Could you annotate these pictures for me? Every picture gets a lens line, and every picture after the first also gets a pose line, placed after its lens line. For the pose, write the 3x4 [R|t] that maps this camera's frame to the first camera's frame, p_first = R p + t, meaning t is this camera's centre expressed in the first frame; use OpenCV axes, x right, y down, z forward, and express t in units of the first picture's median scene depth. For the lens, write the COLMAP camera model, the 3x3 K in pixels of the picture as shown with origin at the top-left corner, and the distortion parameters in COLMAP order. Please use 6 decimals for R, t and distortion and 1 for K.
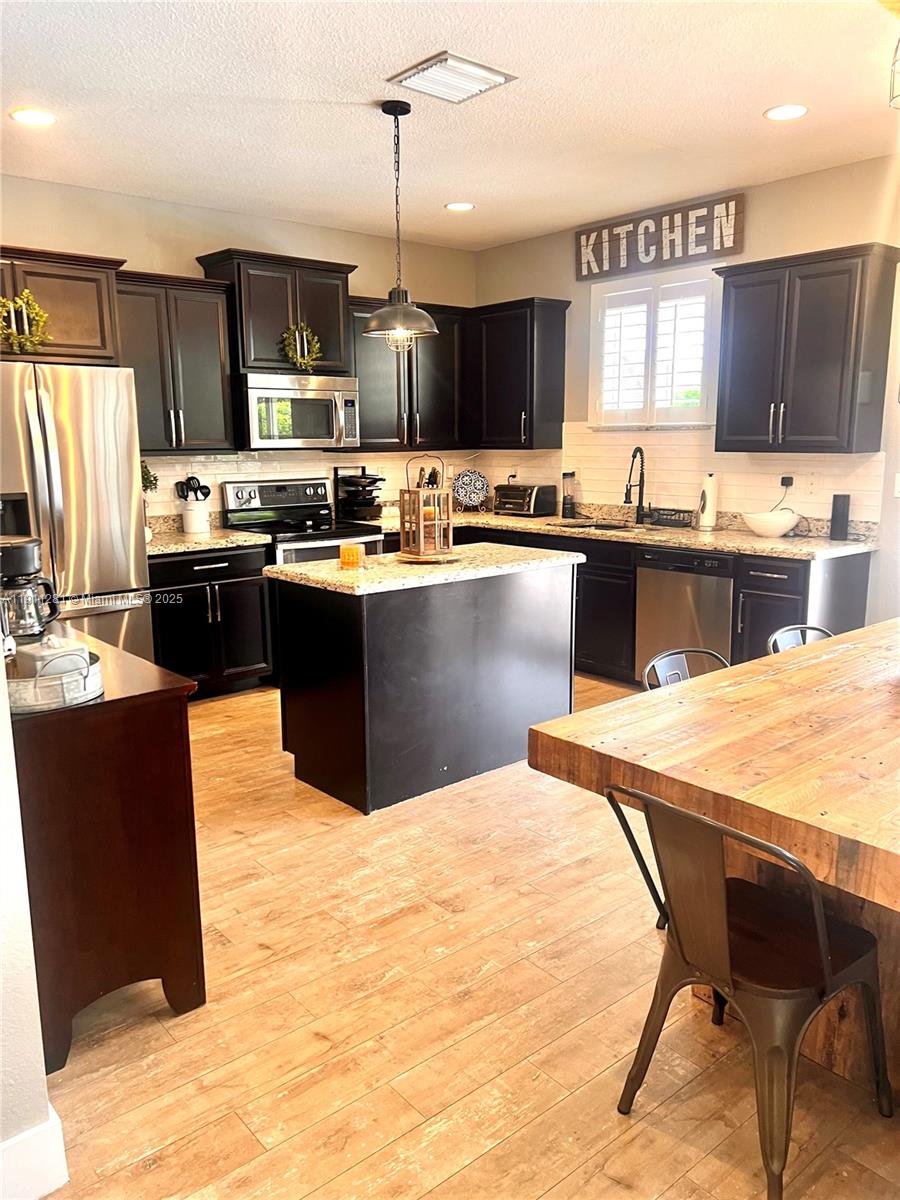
lens RADIAL K [[902.9, 0, 443.5], [0, 902.9, 605.2], [0, 0, 1]] dist [0.060536, -0.064144]
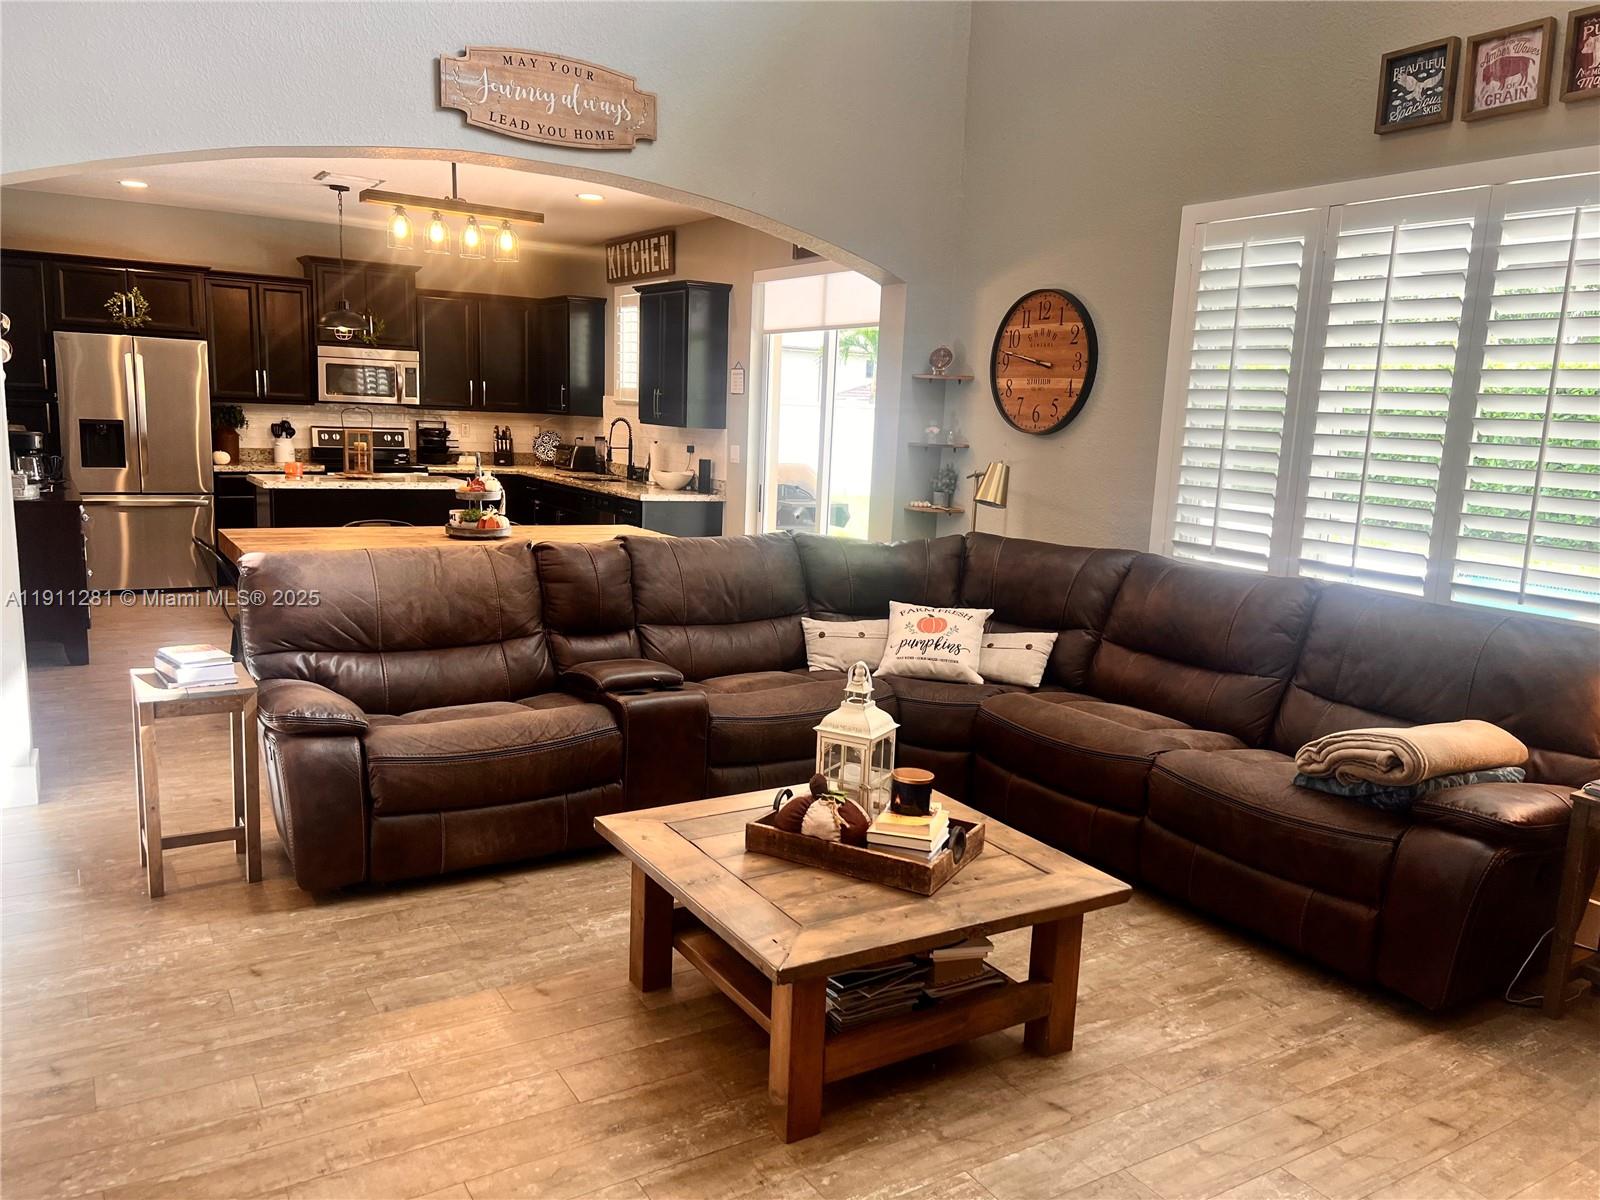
lens RADIAL K [[1203.9, 0, 805.2], [0, 1203.9, 617.2], [0, 0, 1]] dist [0.060536, -0.064144]
pose [[0.988061, 0.075108, -0.134514, 1.032659], [-0.077065, 0.996982, -0.009393, 0.144453], [0.133402, 0.019648, 0.990867, -0.915334]]
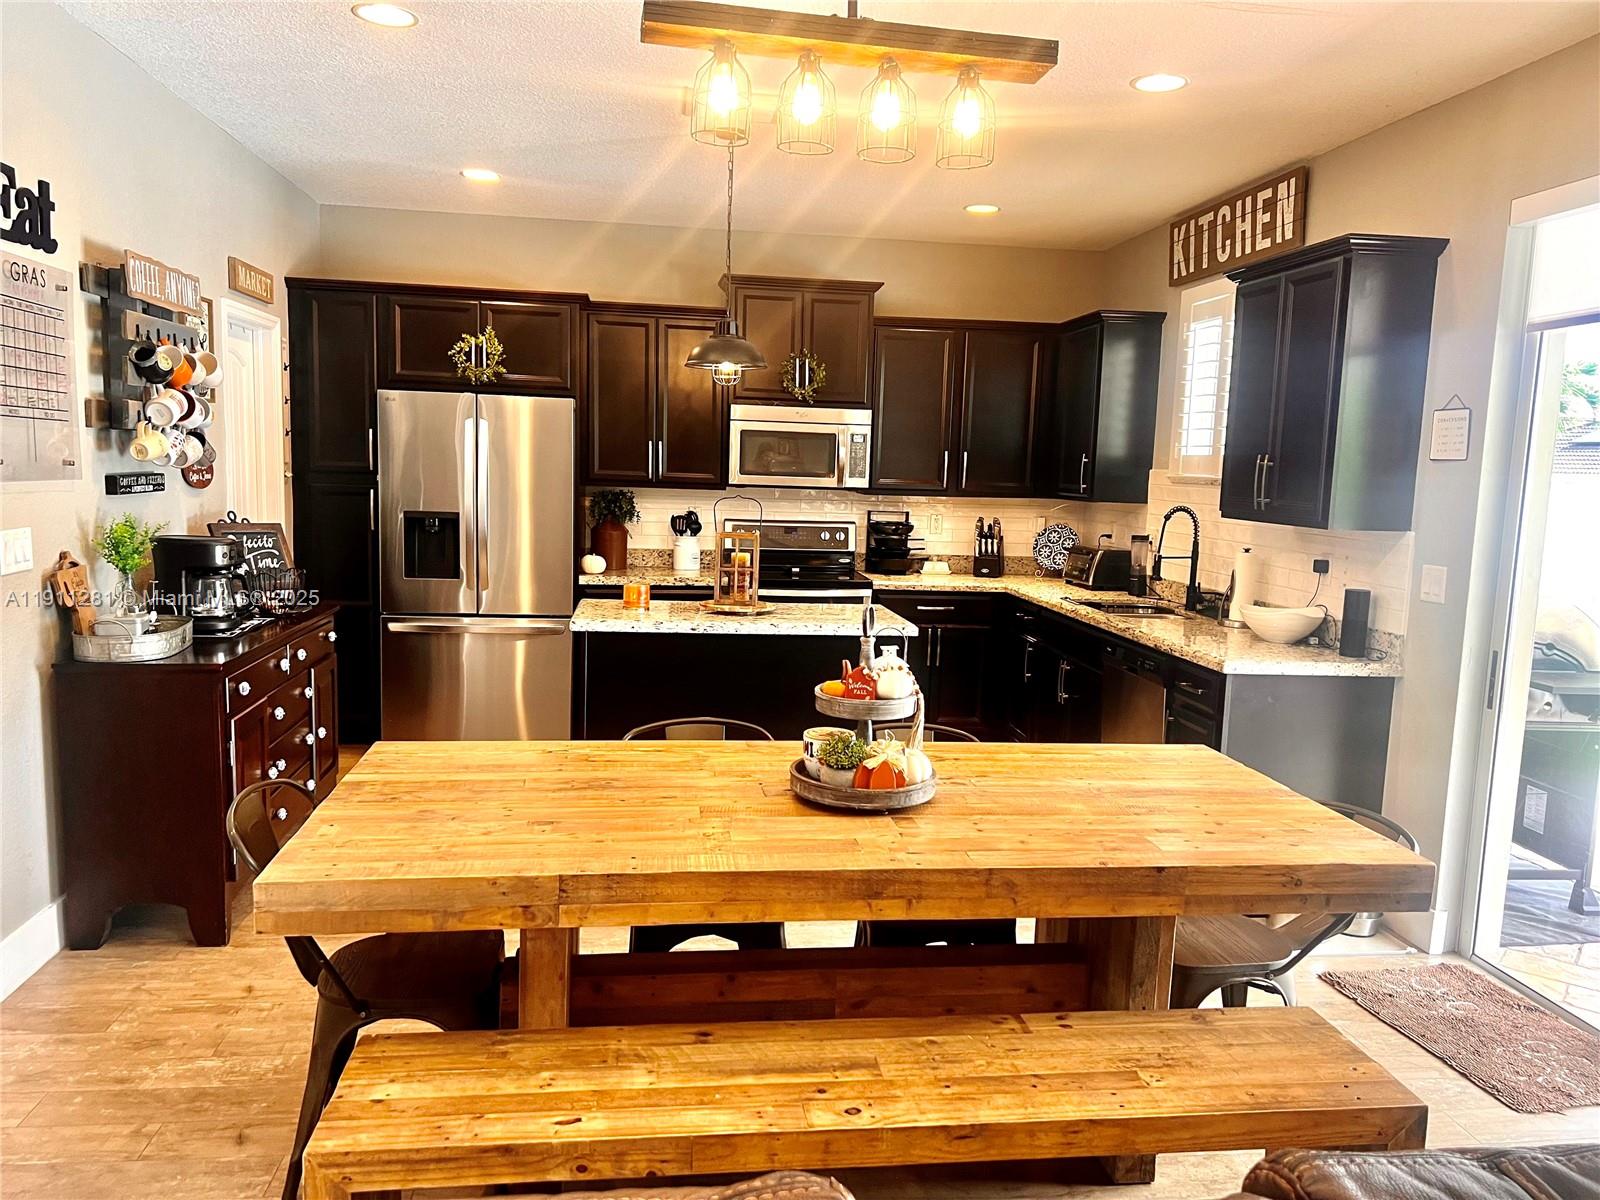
lens RADIAL K [[1203.9, 0, 813.1], [0, 1203.9, 618.3], [0, 0, 1]] dist [0.060536, -0.064144]
pose [[0.844612, 0.104941, -0.524993, 0.702875], [-0.138607, 0.990030, -0.025093, -0.025086], [0.517125, 0.093961, 0.850737, 0.018440]]
